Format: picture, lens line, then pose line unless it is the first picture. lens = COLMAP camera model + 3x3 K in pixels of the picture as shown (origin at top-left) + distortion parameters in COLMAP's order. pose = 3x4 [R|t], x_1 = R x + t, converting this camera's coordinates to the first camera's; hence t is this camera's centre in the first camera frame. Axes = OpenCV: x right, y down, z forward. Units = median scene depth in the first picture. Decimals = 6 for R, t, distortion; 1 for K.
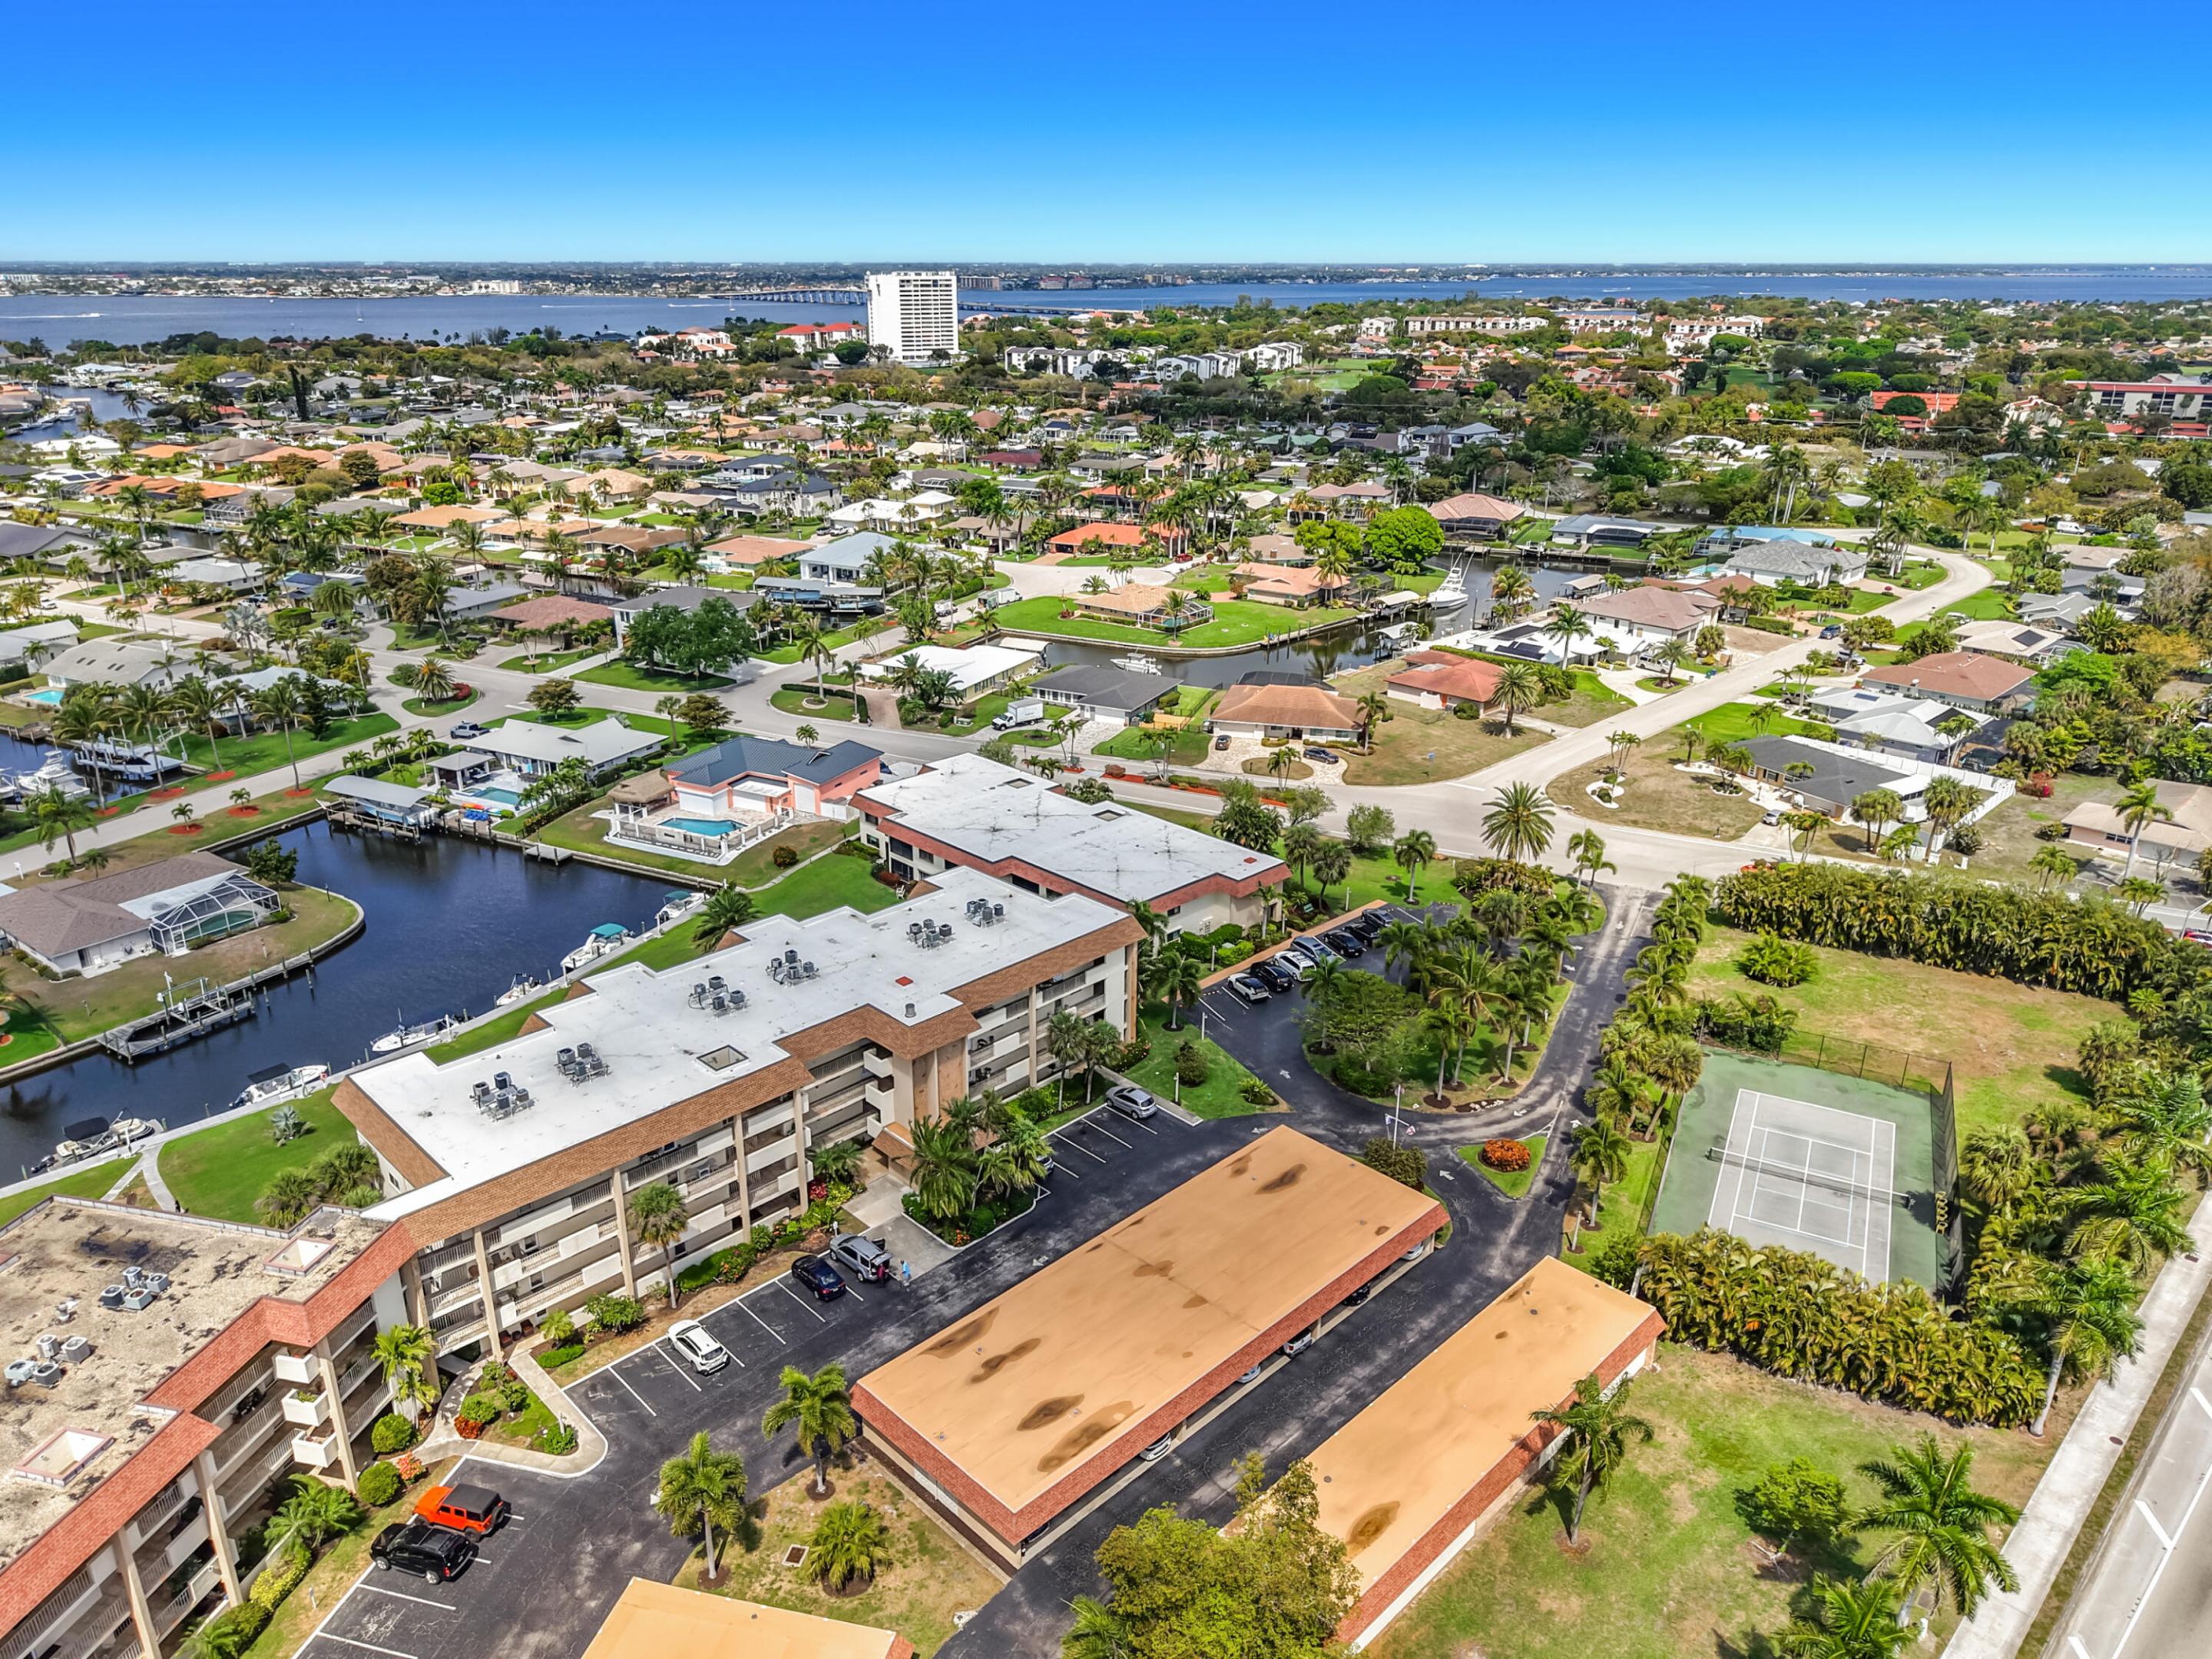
lens RADIAL K [[1497.3, 0, 1106.0], [0, 1497.3, 829.5], [0, 0, 1]] dist [0.010196, -0.008672]
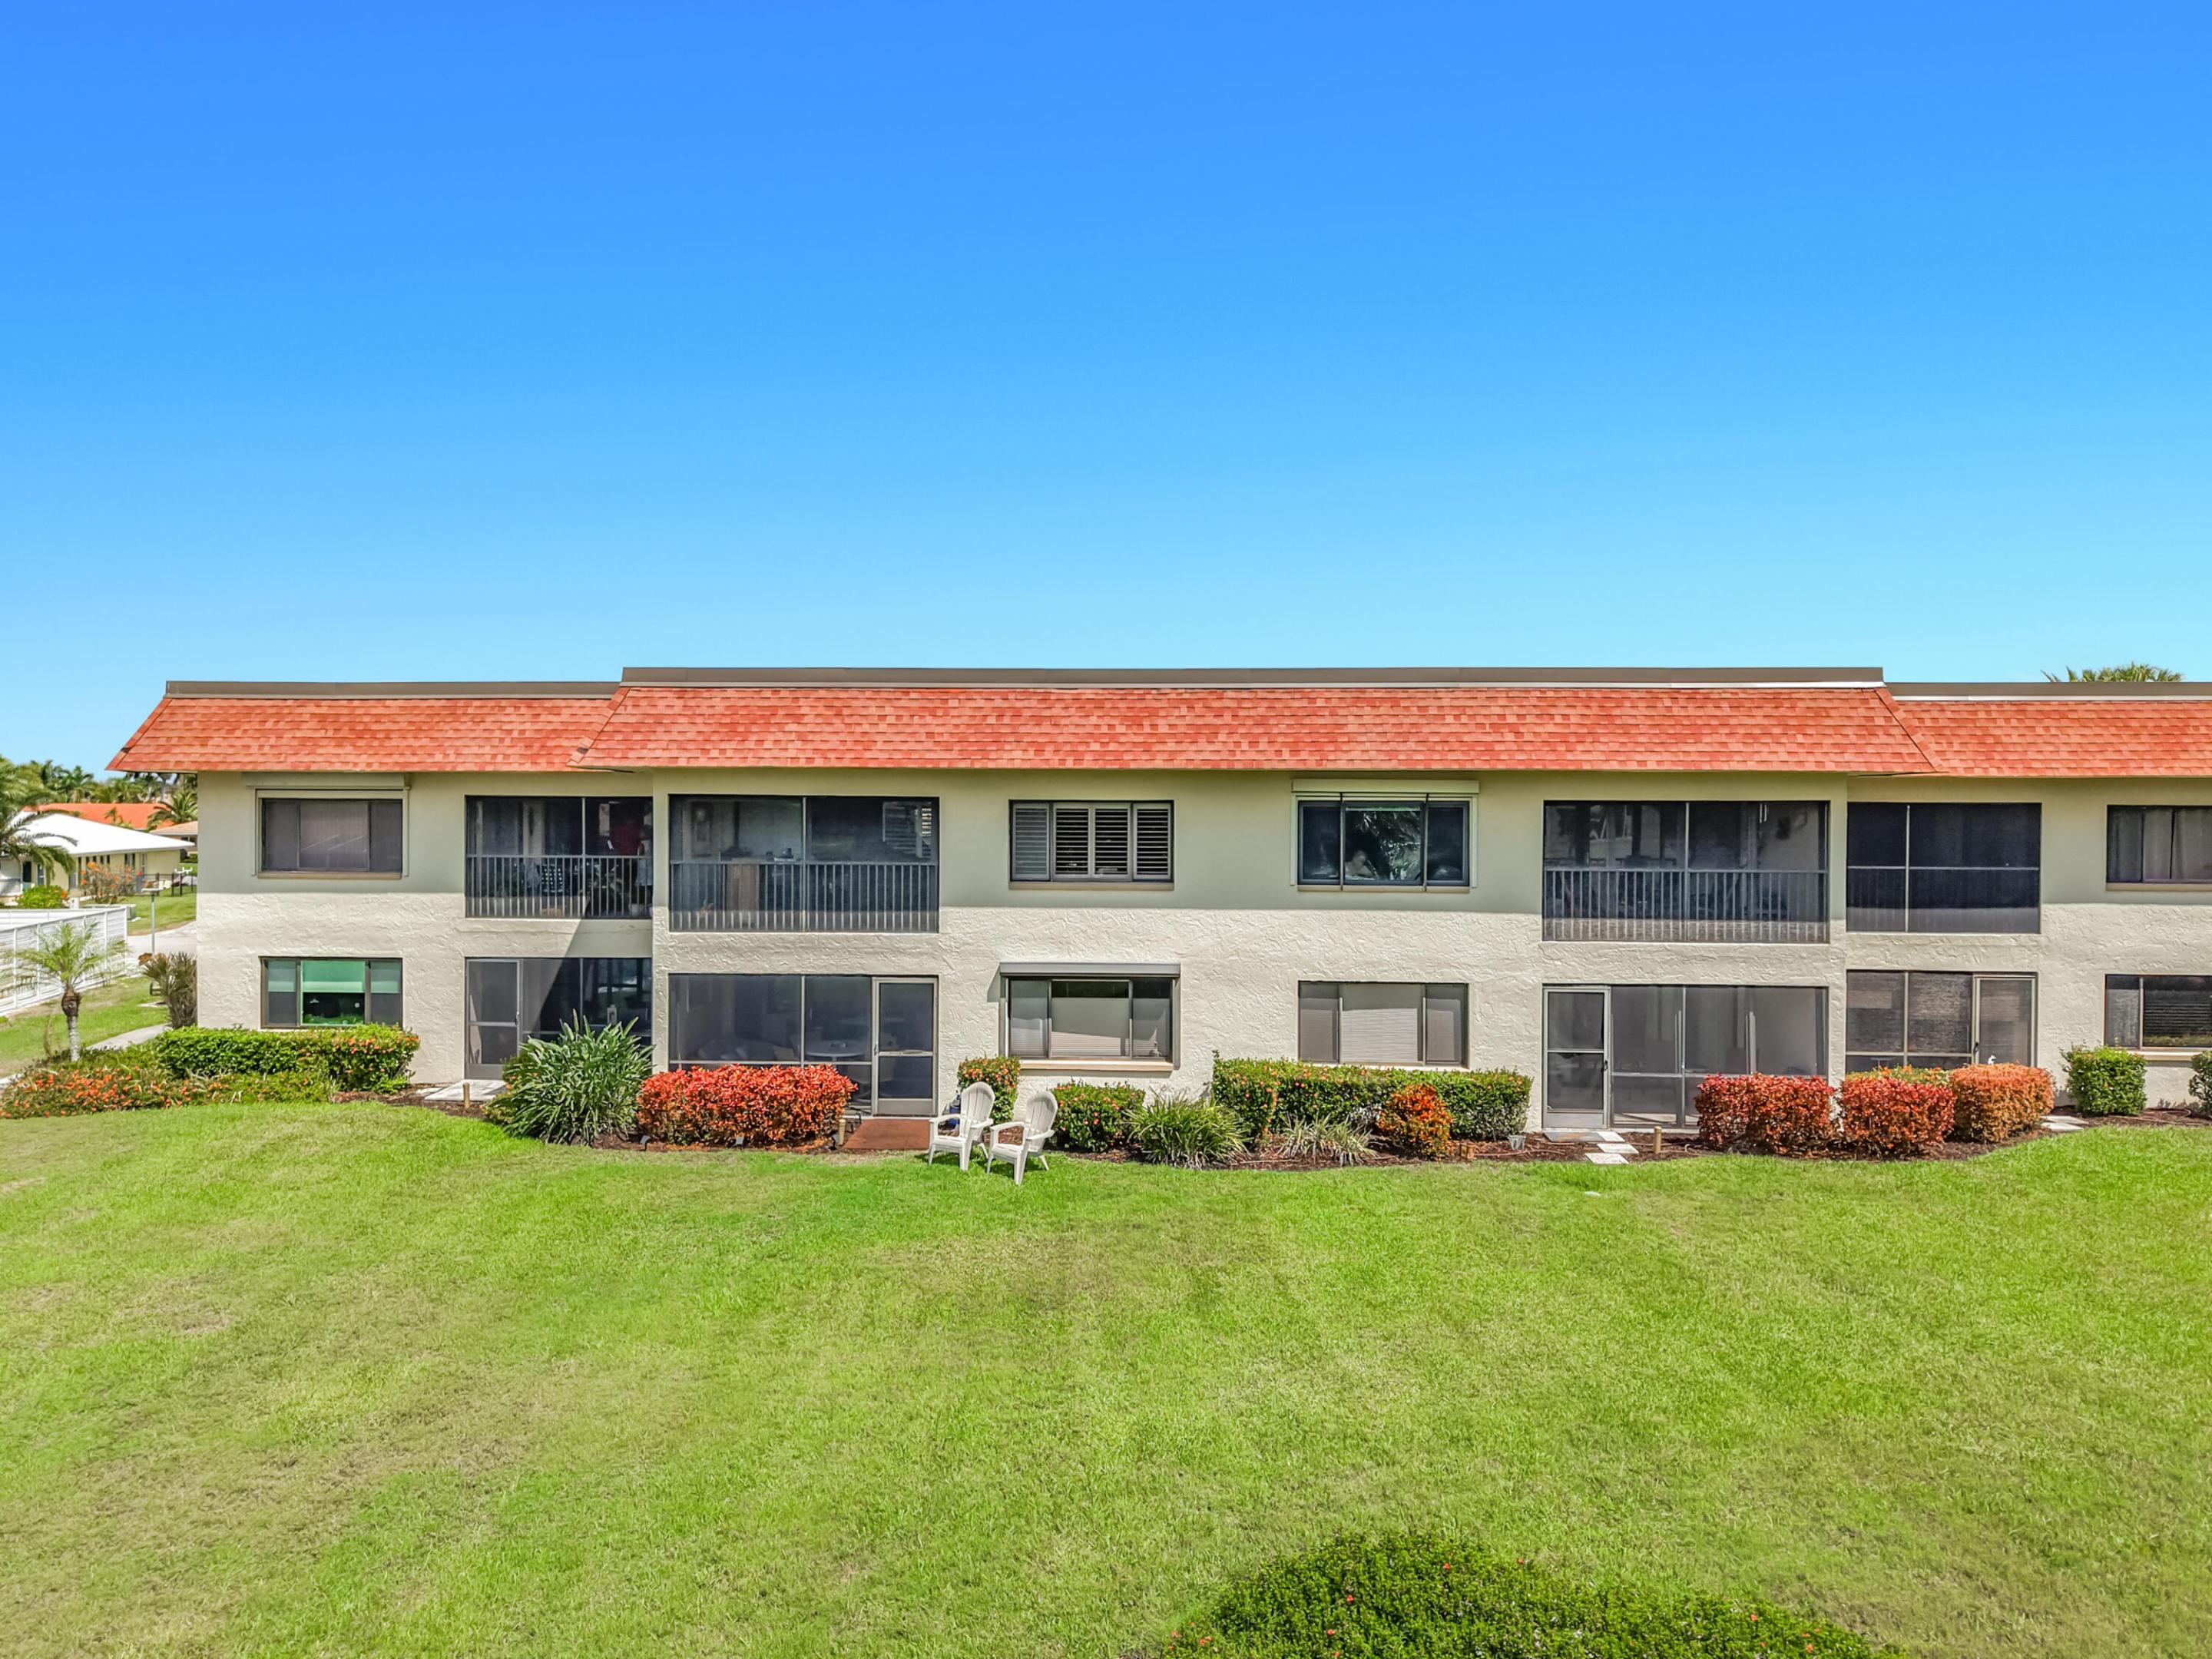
lens RADIAL K [[1497.3, 0, 1106.0], [0, 1497.3, 829.5], [0, 0, 1]] dist [0.010196, -0.008672]
pose [[0.729153, -0.009309, 0.684287, -0.170885], [0.240945, 0.939376, -0.243964, 0.040178], [-0.640532, 0.342763, 0.687192, 0.714970]]
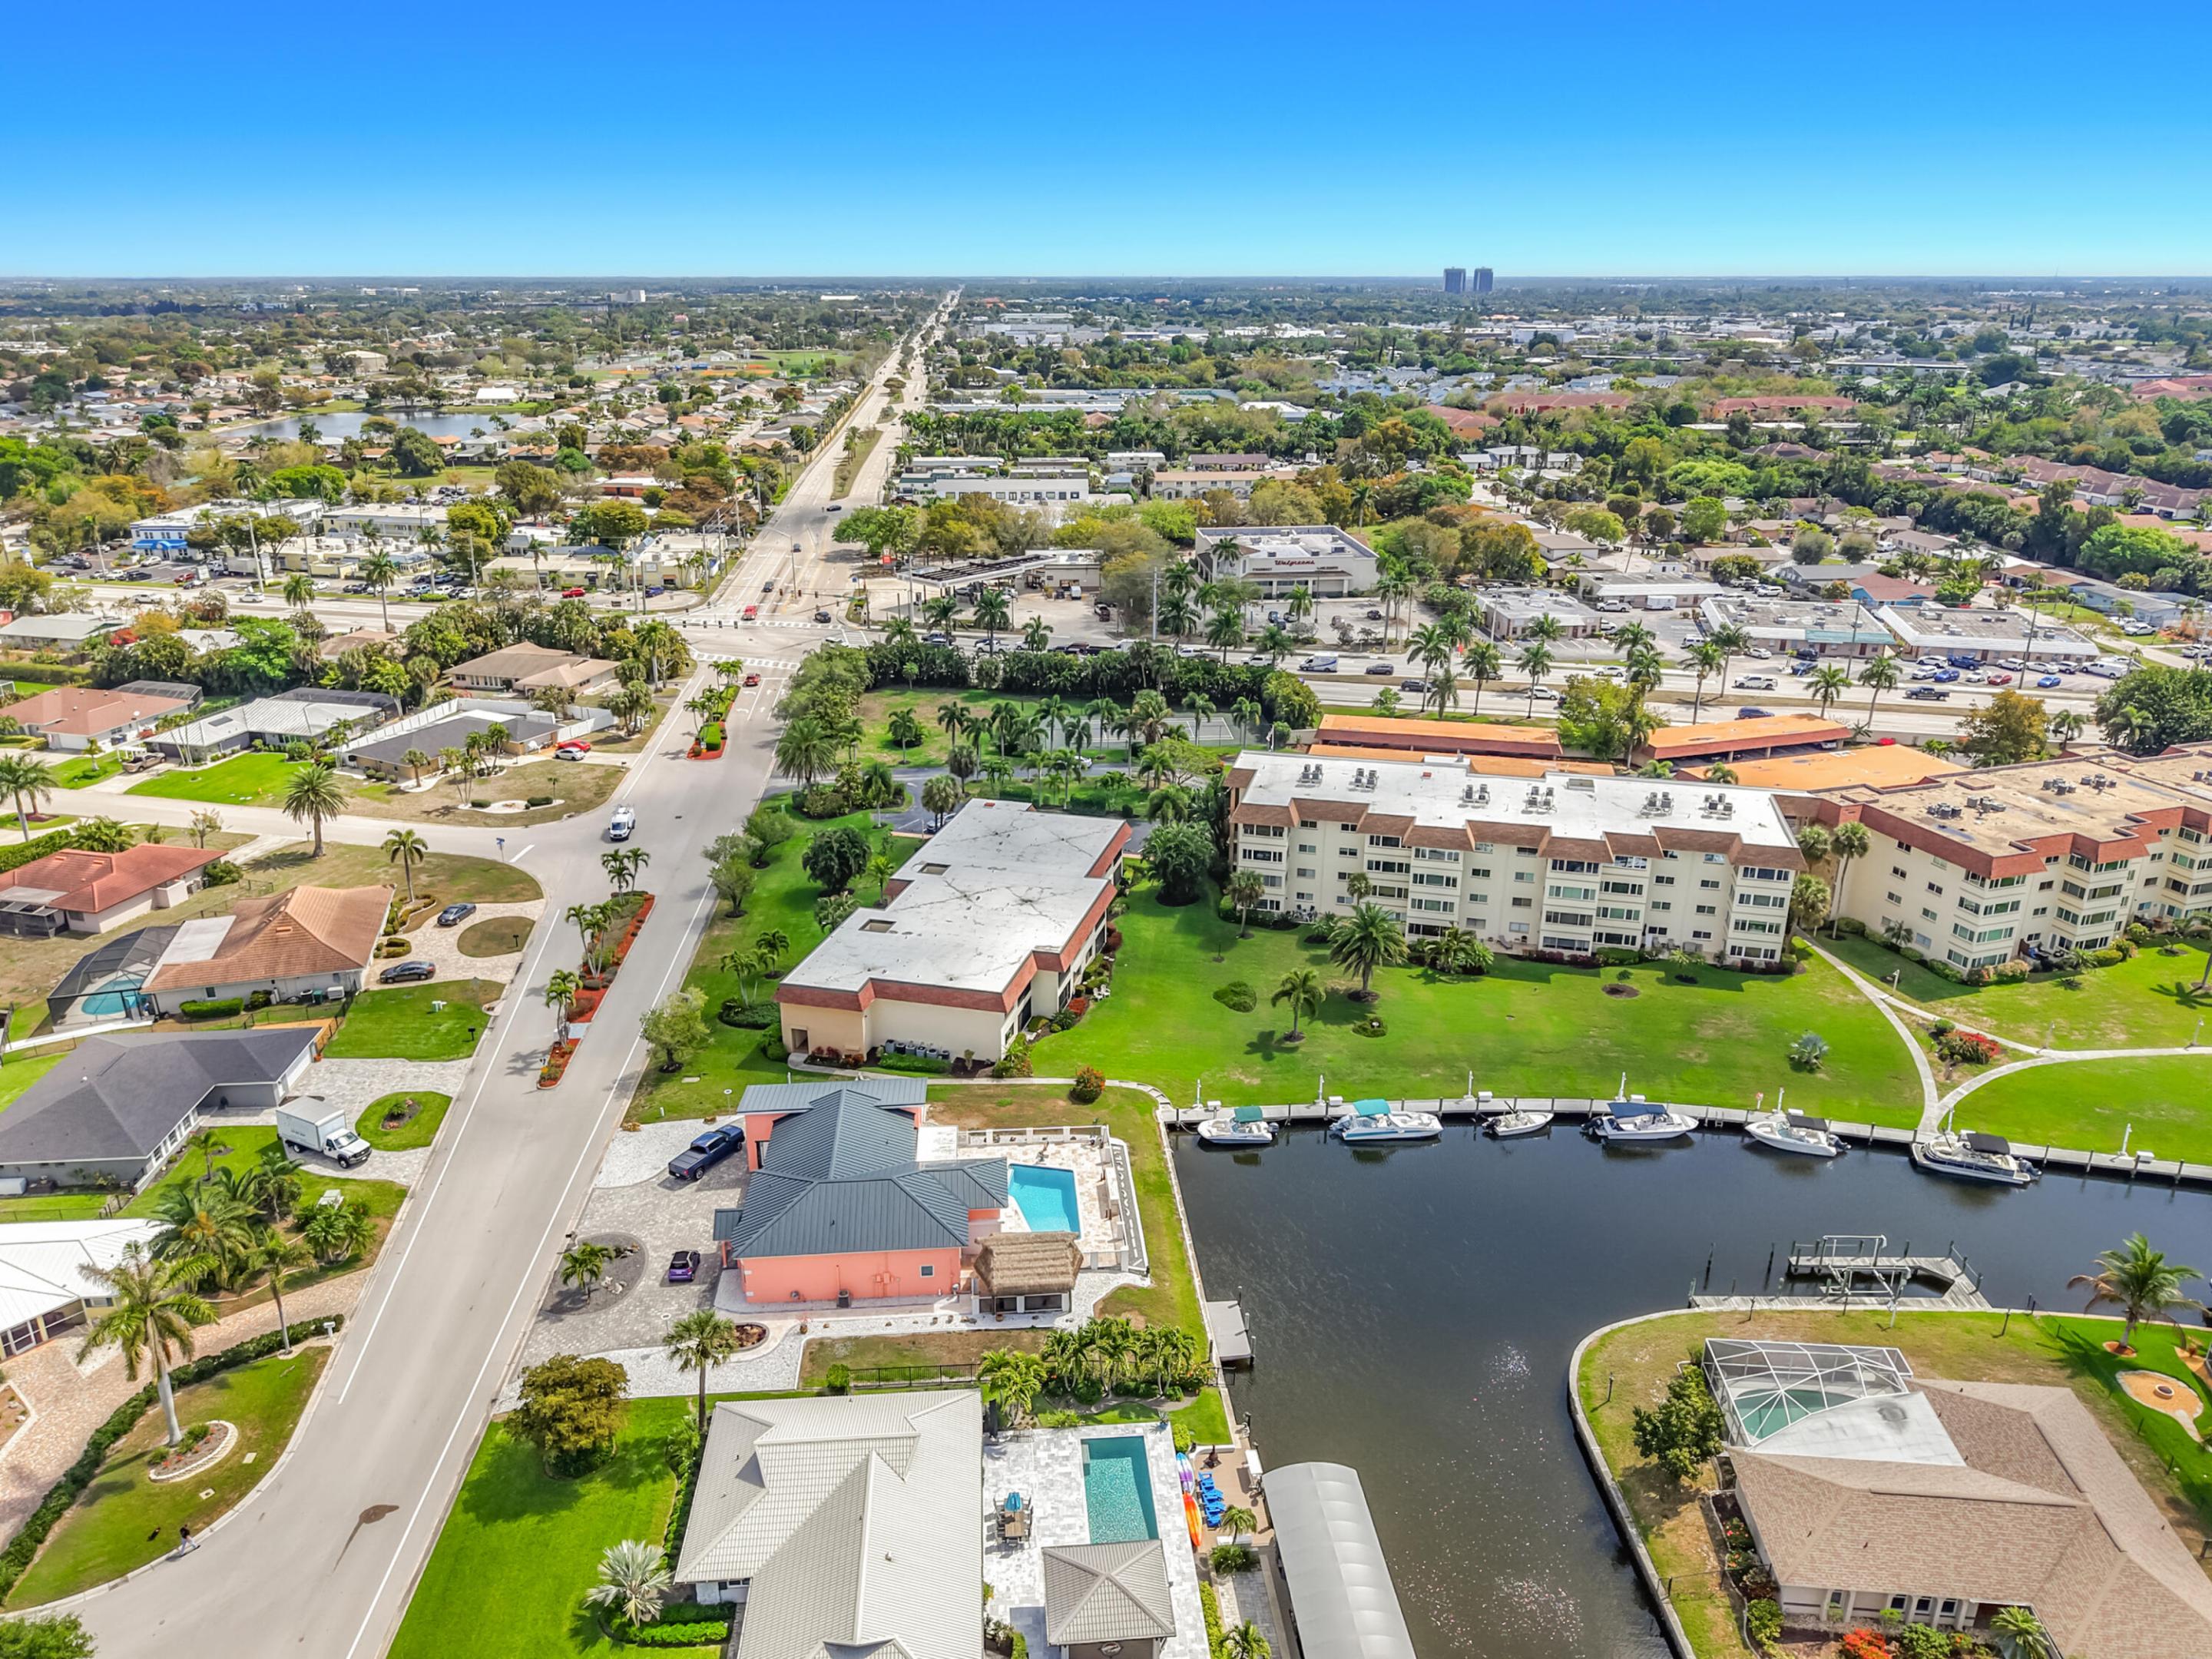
lens RADIAL K [[1481.5, 0, 1106.0], [0, 1481.5, 829.5], [0, 0, 1]] dist [0.058561, -0.116885]
pose [[-0.518625, -0.297149, 0.801705, -0.639257], [0.299302, 0.815240, 0.495785, -0.370358], [-0.800903, 0.497078, -0.333867, 0.985628]]
